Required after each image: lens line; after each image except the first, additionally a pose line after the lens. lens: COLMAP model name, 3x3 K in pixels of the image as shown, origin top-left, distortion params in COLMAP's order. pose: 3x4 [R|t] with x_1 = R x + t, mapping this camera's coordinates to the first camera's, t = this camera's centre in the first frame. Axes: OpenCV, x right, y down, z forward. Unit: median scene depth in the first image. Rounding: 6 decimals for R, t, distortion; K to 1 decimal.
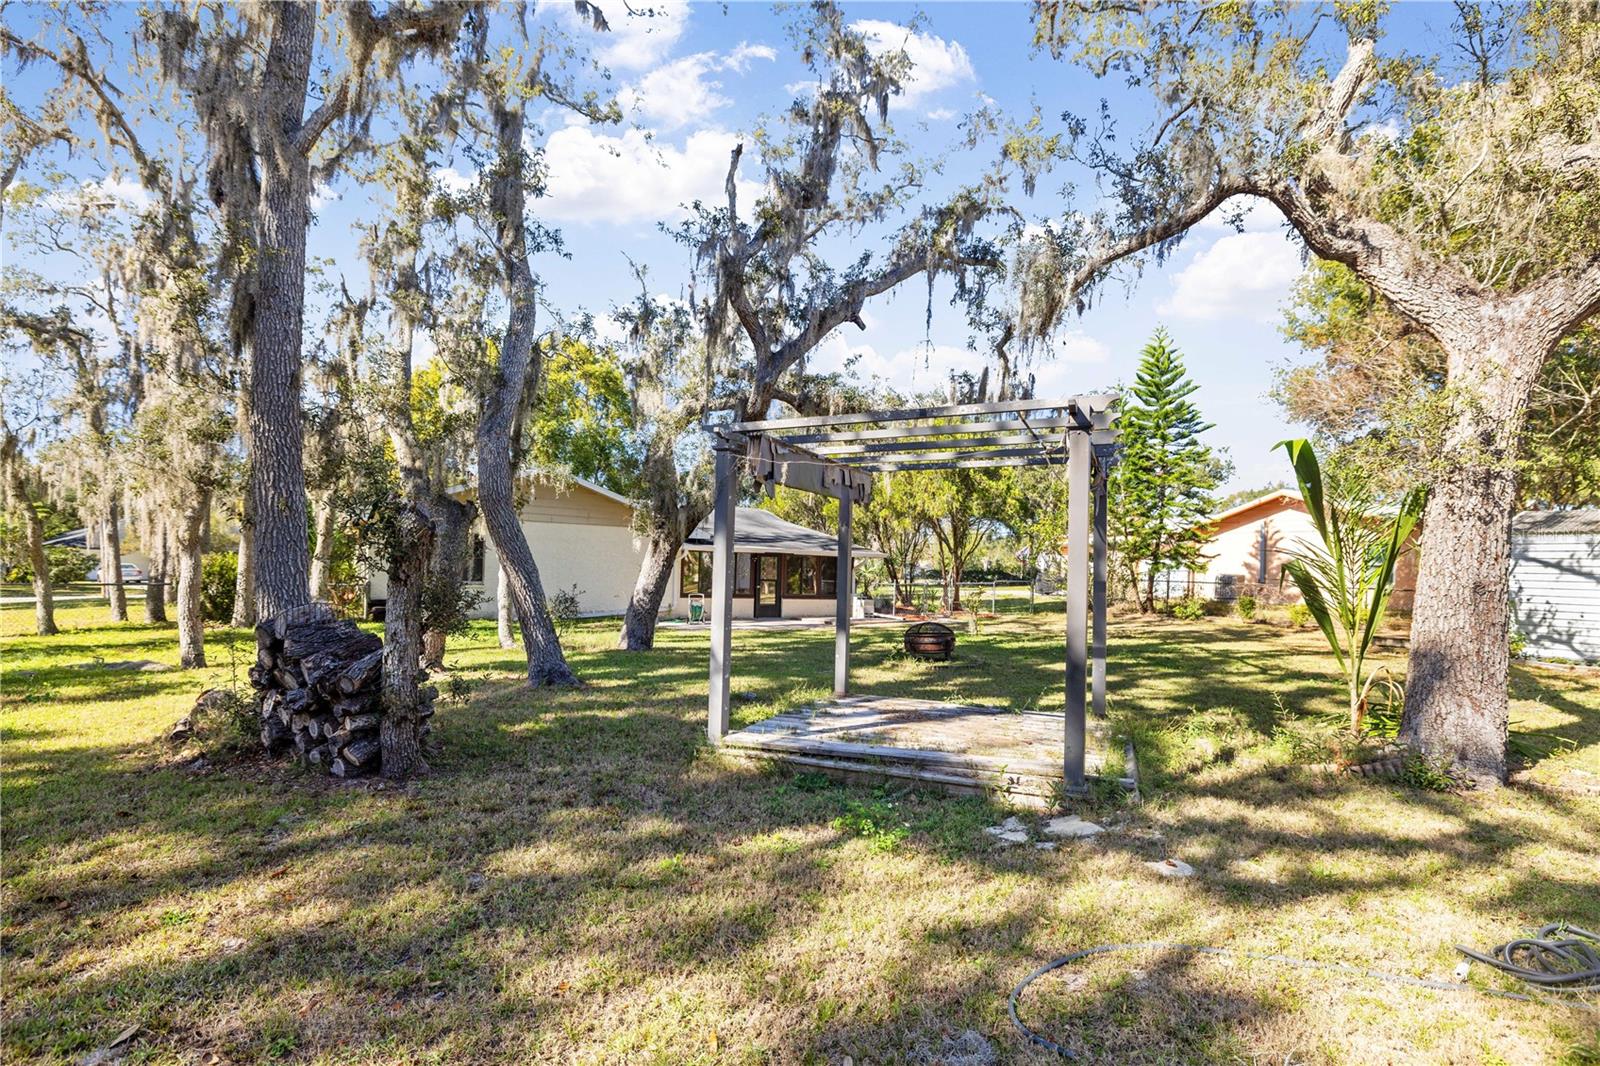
lens RADIAL K [[754.5, 0, 799.0], [0, 754.5, 558.0], [0, 0, 1]] dist [-0.003518, -0.000496]
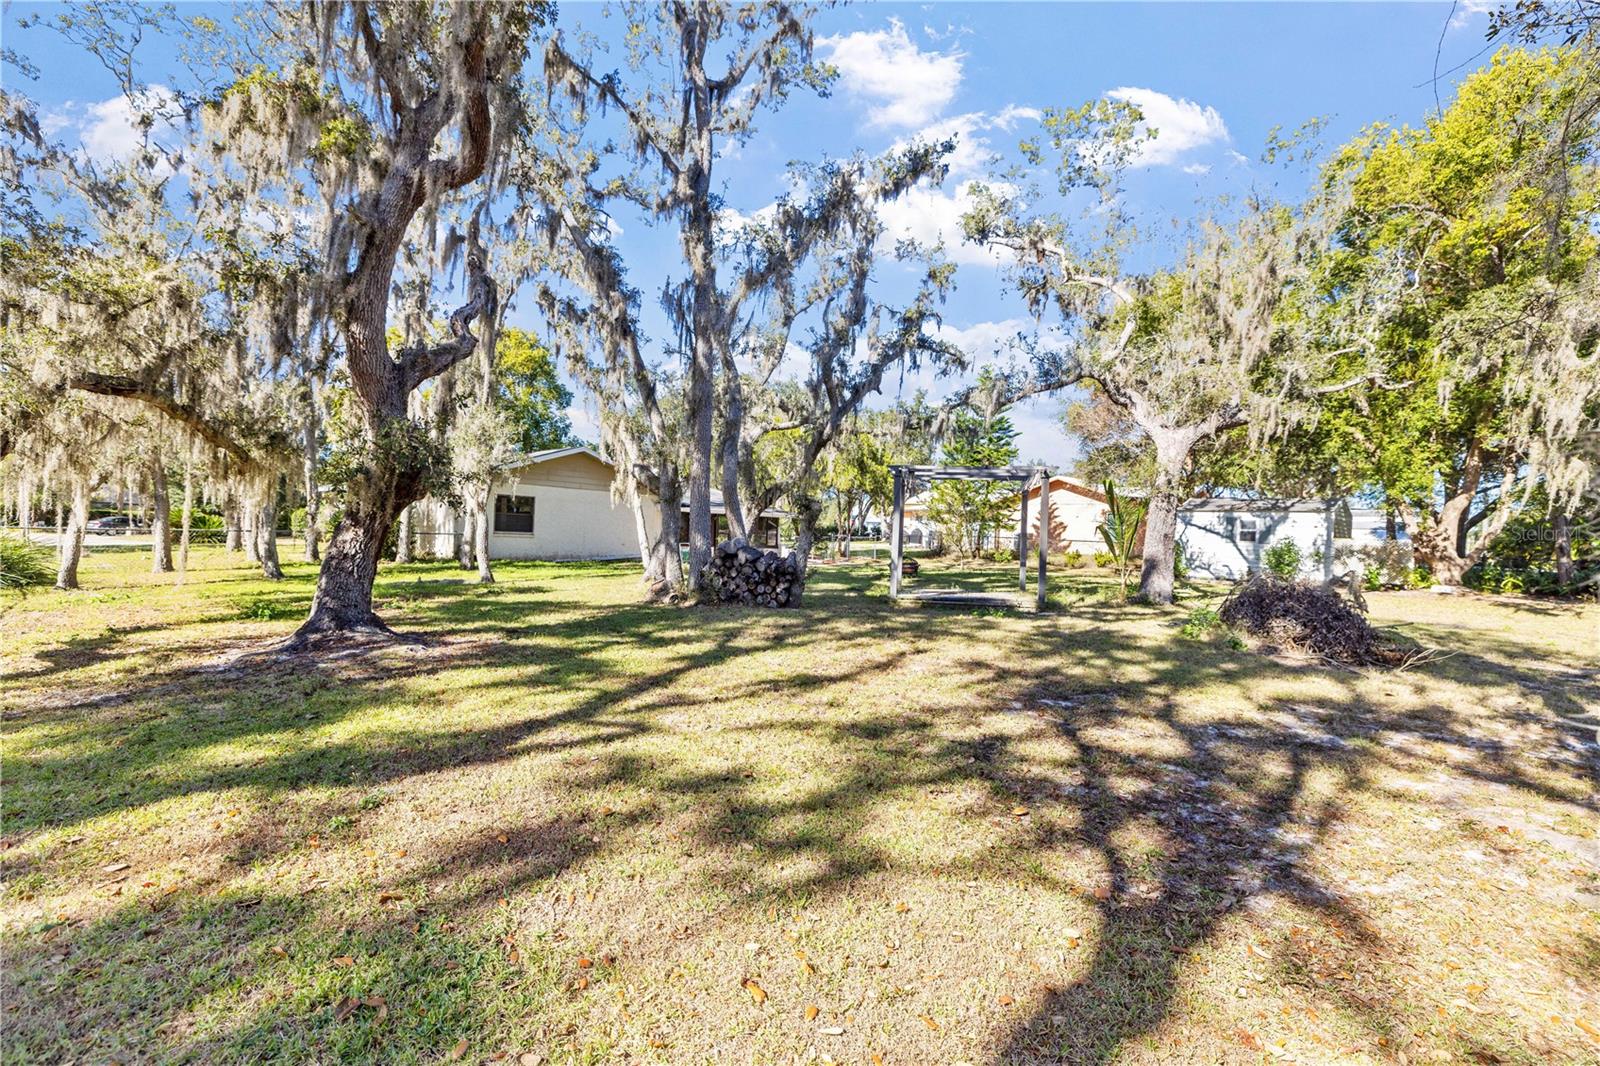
lens RADIAL K [[680.2, 0, 789.8], [0, 680.2, 526.2], [0, 0, 1]] dist [0.001779, 0.000052]
pose [[0.975231, 0.010493, 0.220941, -0.526834], [-0.013585, 0.999830, 0.012480, -0.003520], [-0.220772, -0.015172, 0.975207, -0.600094]]
